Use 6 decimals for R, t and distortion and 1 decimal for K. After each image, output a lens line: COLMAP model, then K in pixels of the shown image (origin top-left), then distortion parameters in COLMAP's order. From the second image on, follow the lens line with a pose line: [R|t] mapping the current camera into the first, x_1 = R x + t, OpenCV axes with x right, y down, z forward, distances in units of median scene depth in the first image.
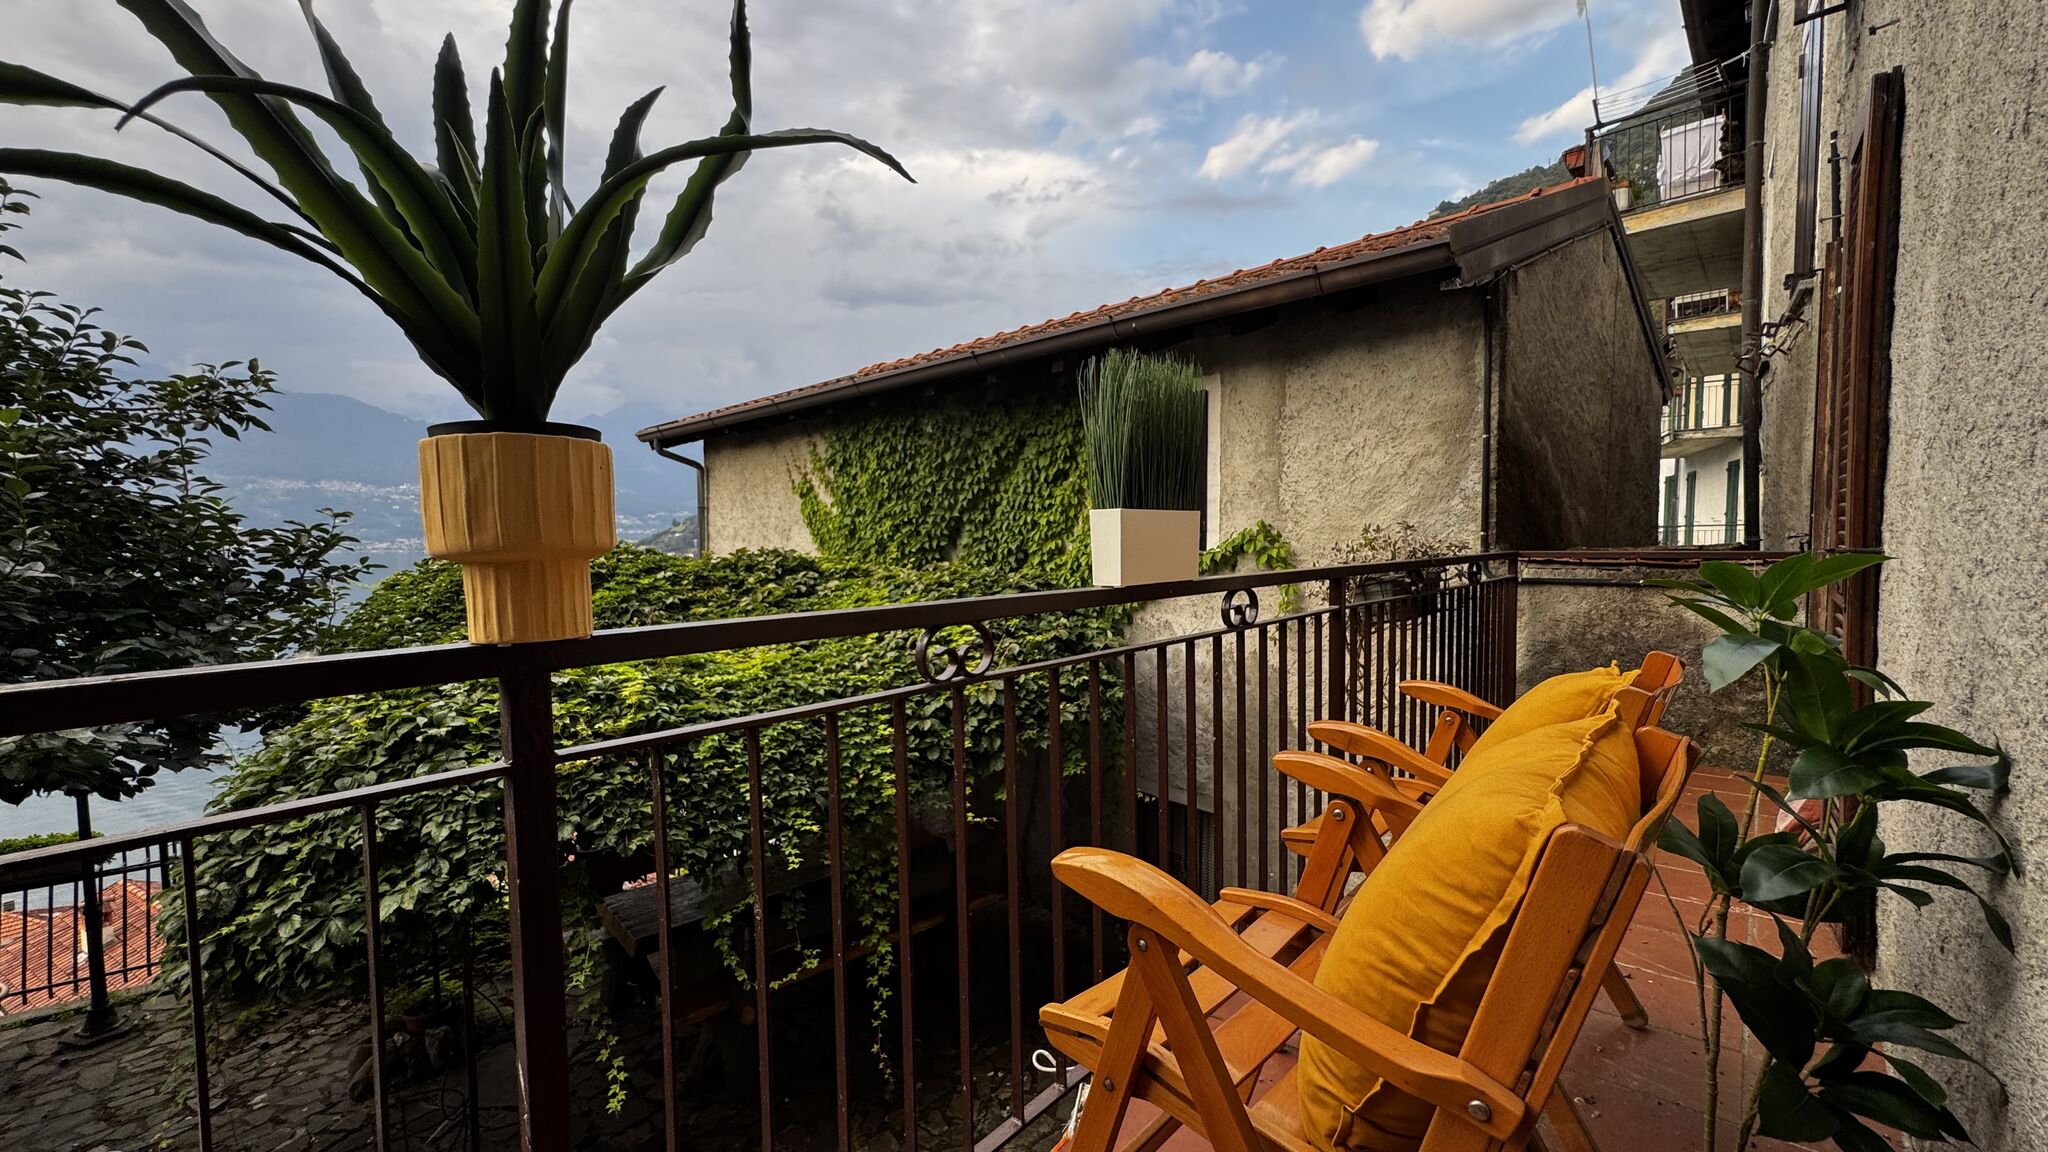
lens RADIAL K [[820.7, 0, 1025.6], [0, 820.7, 577.6], [0, 0, 1]] dist [-0.003685, -0.000193]
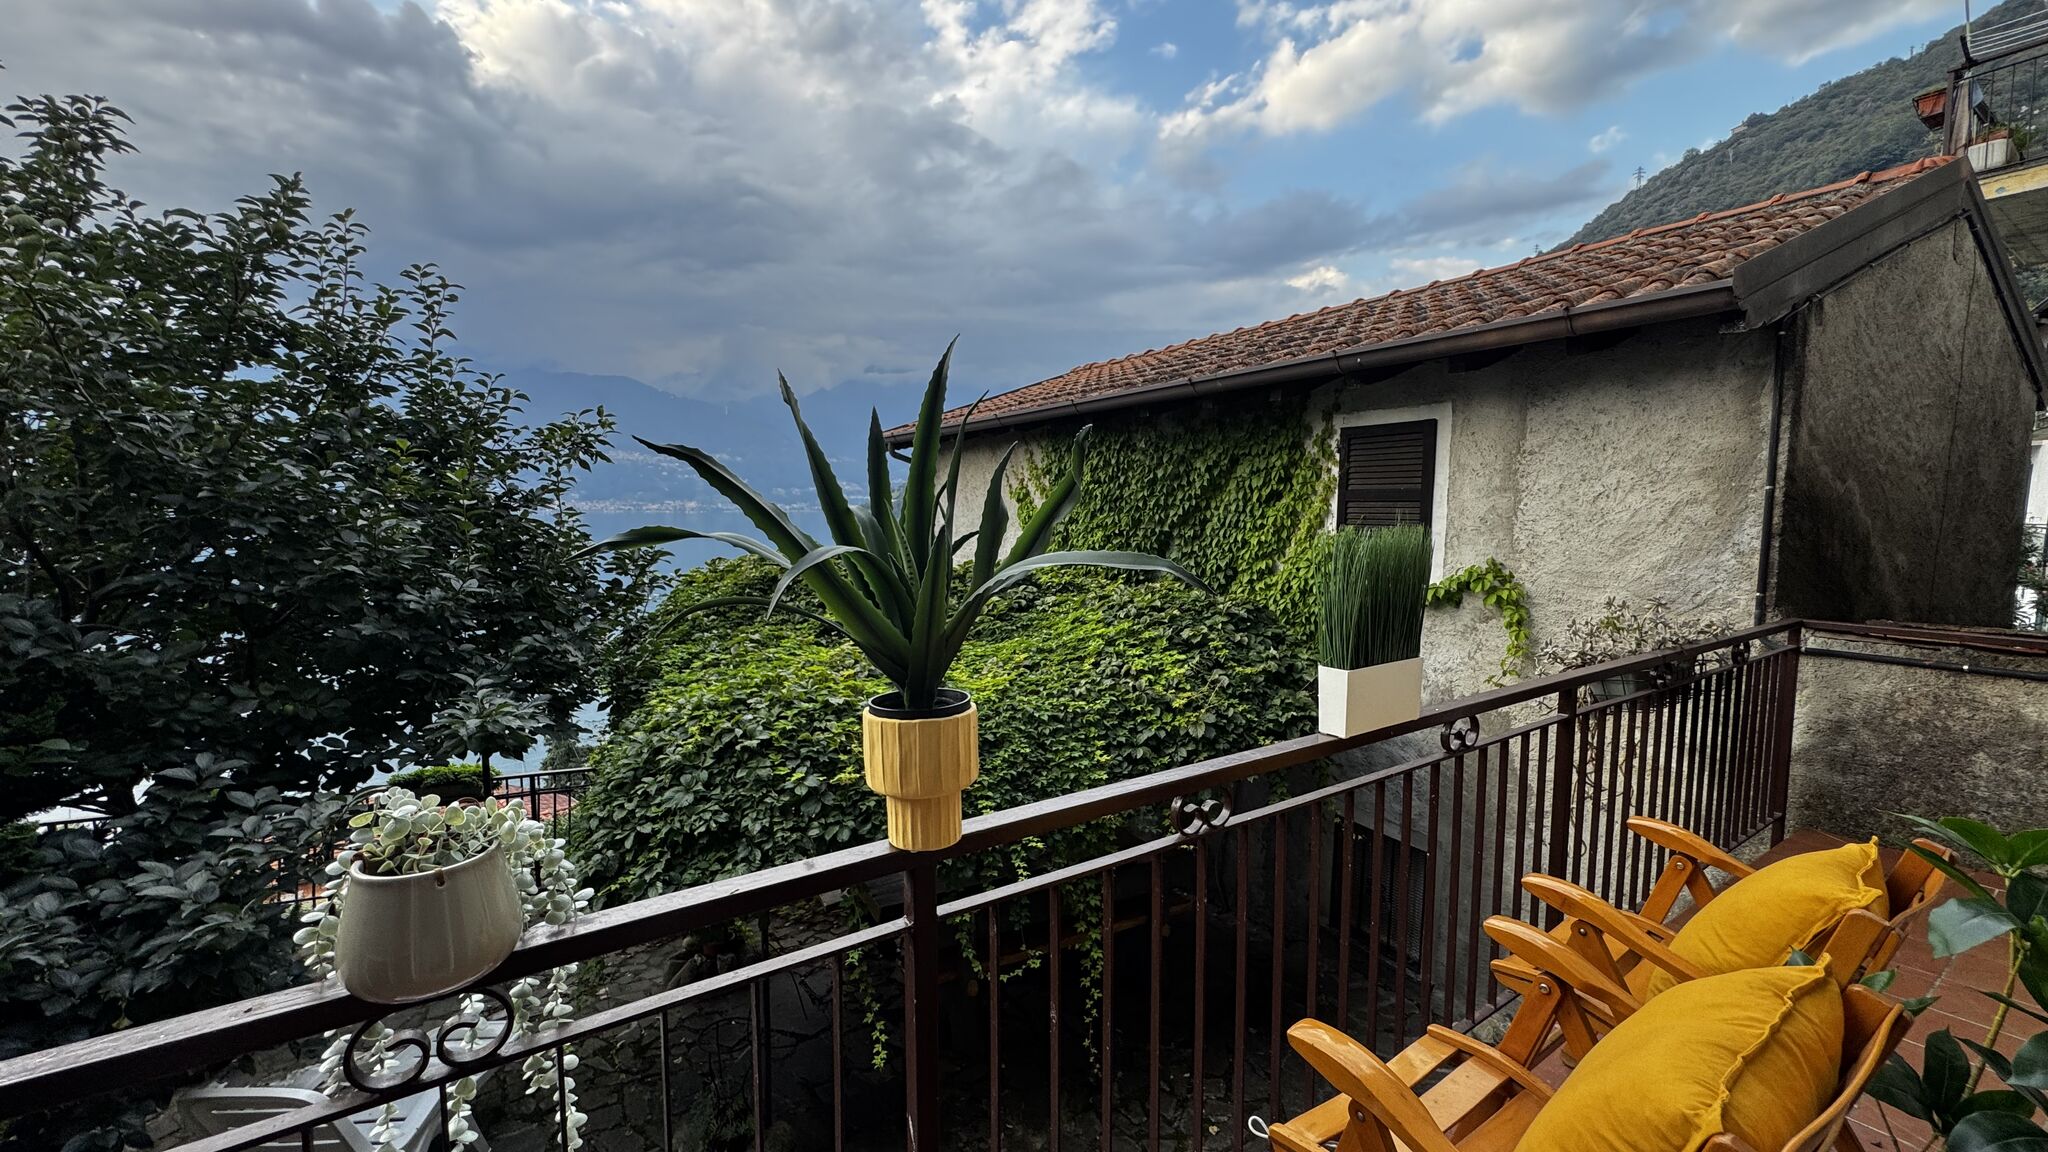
lens RADIAL K [[817.6, 0, 1025.4], [0, 817.6, 577.4], [0, 0, 1]] dist [-0.004307, 0.000130]
pose [[0.971101, 0.035100, -0.236074, -0.016604], [-0.026115, 0.998815, 0.041079, -0.075424], [0.237236, -0.033727, 0.970866, -0.059350]]
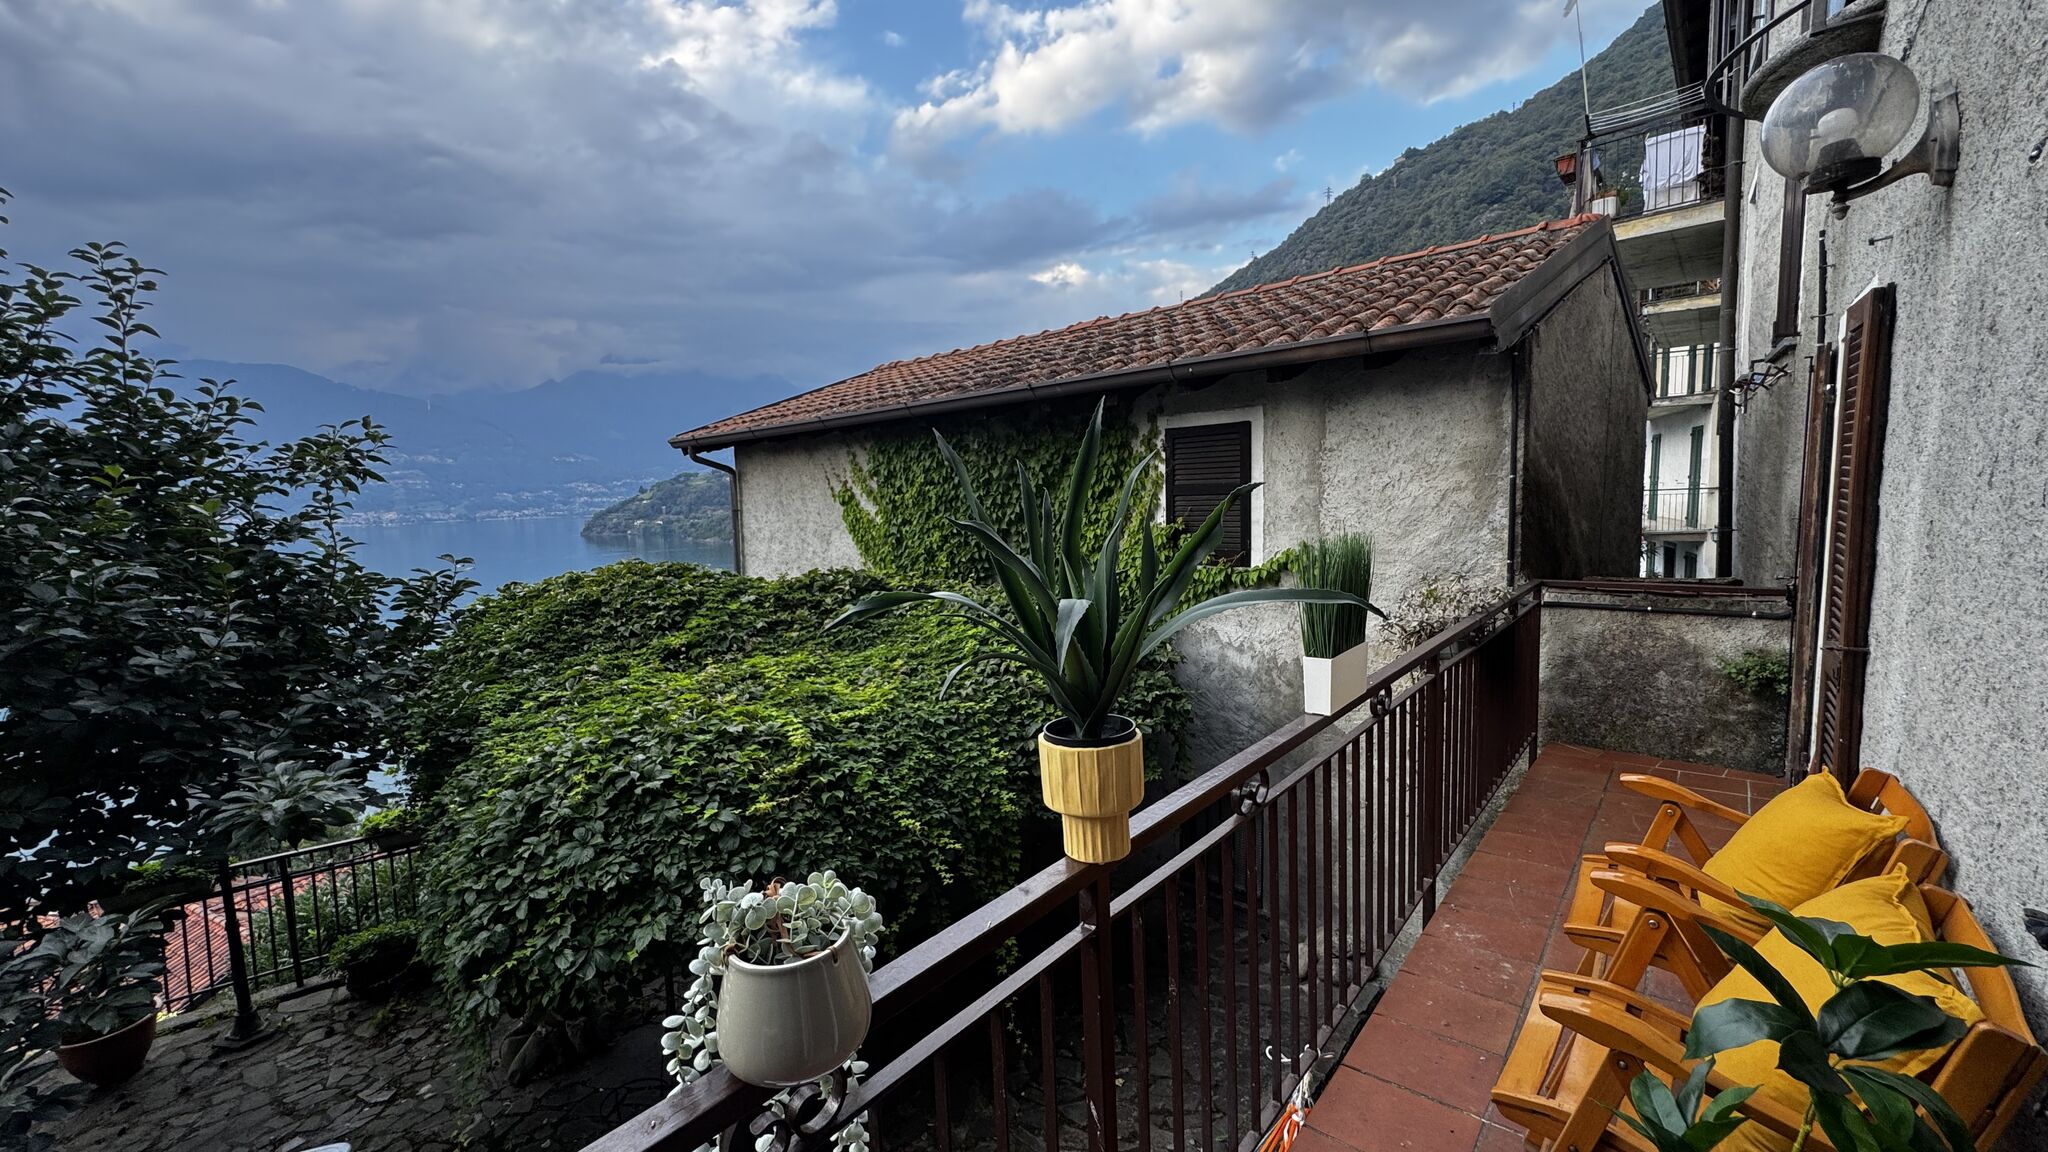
lens RADIAL K [[817.6, 0, 1025.4], [0, 817.6, 577.4], [0, 0, 1]] dist [-0.004307, 0.000130]
pose [[0.999130, -0.027133, 0.031676, -0.129774], [0.025479, 0.998347, 0.051513, -0.091584], [-0.033022, -0.050661, 0.998170, -0.097156]]
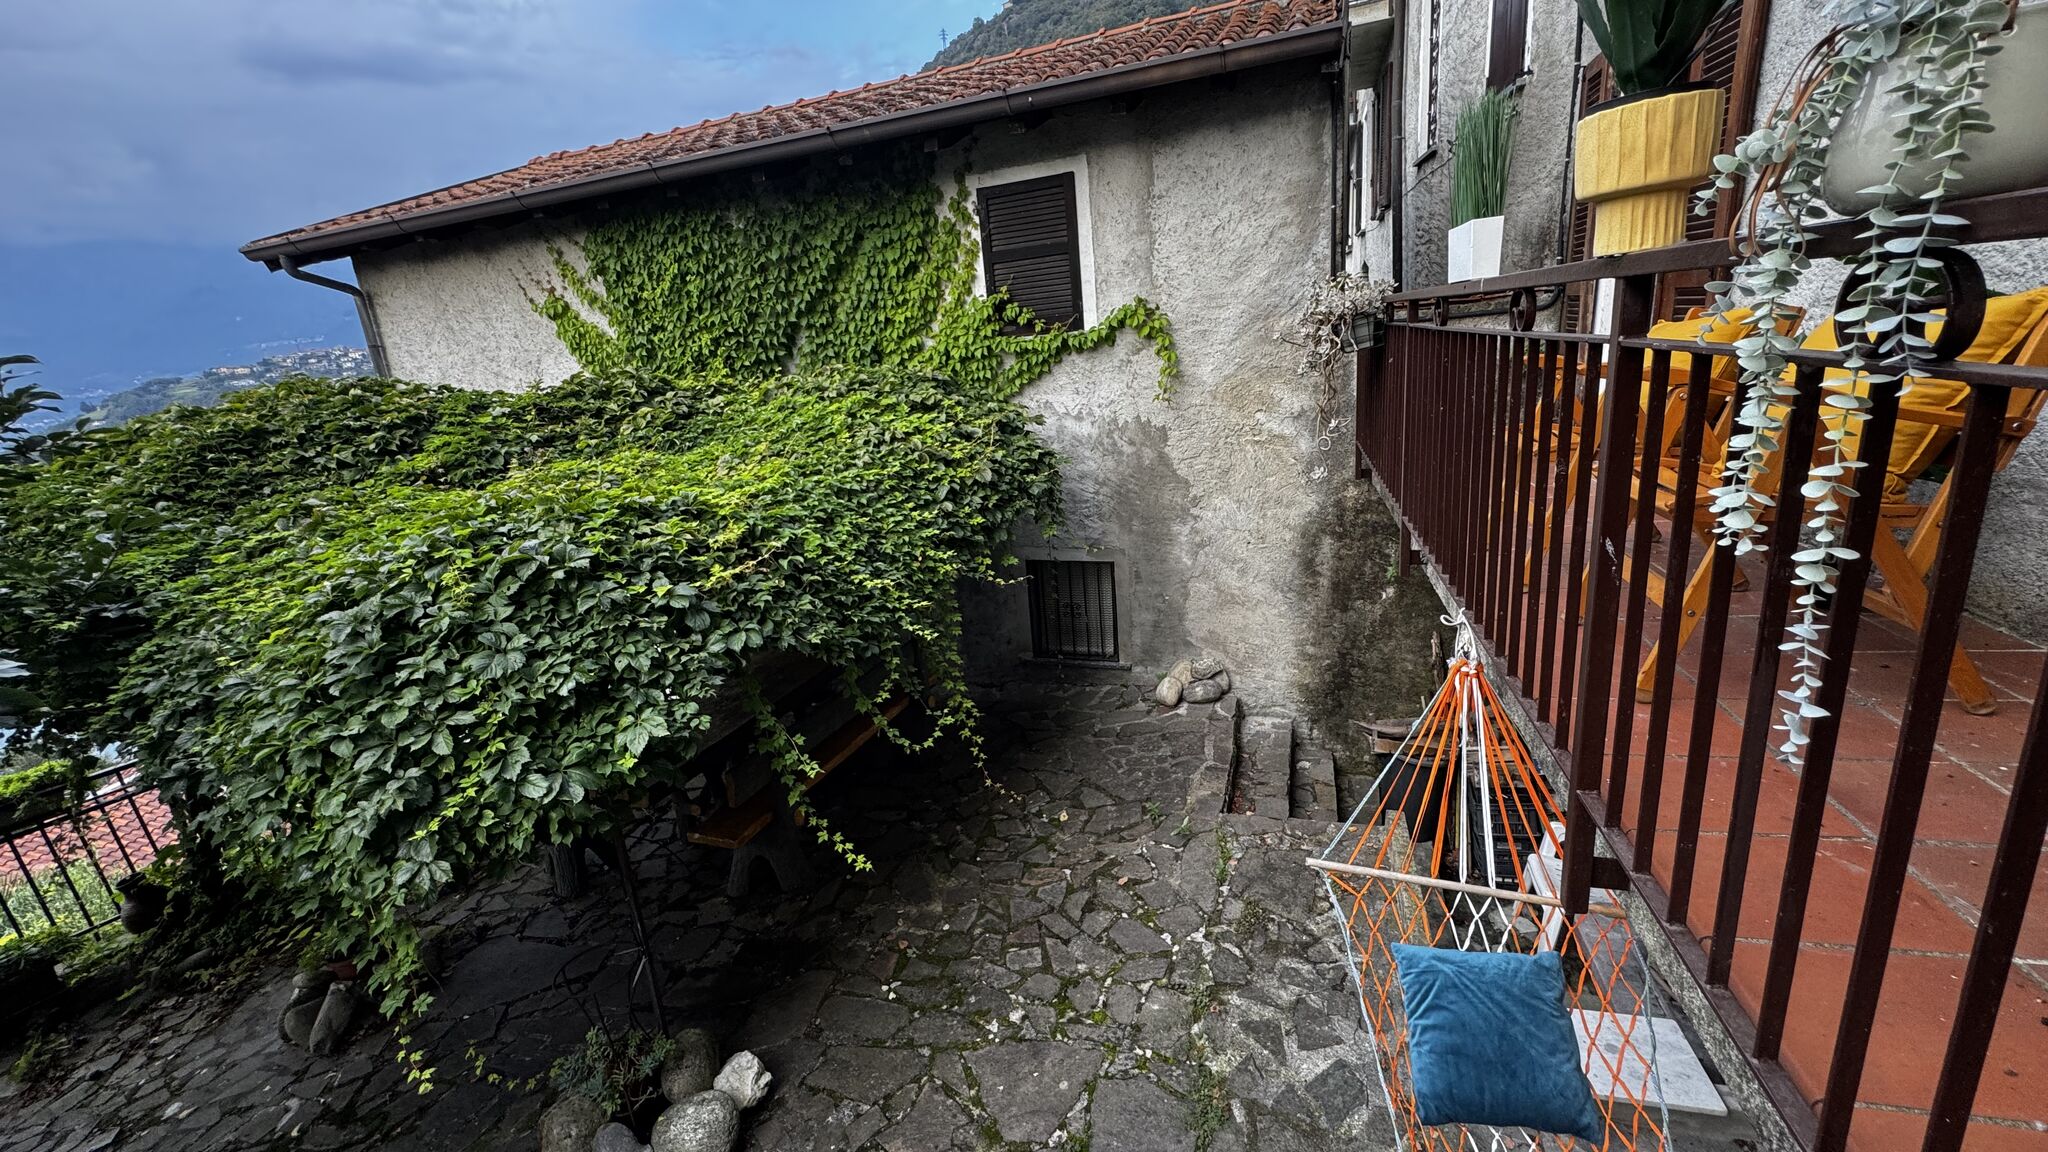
lens RADIAL K [[817.6, 0, 1025.4], [0, 817.6, 577.4], [0, 0, 1]] dist [-0.004307, 0.000130]
pose [[0.898635, -0.191858, 0.394520, -0.379244], [0.106015, 0.967617, 0.229080, 0.031387], [-0.425695, -0.164034, 0.889874, 0.010171]]
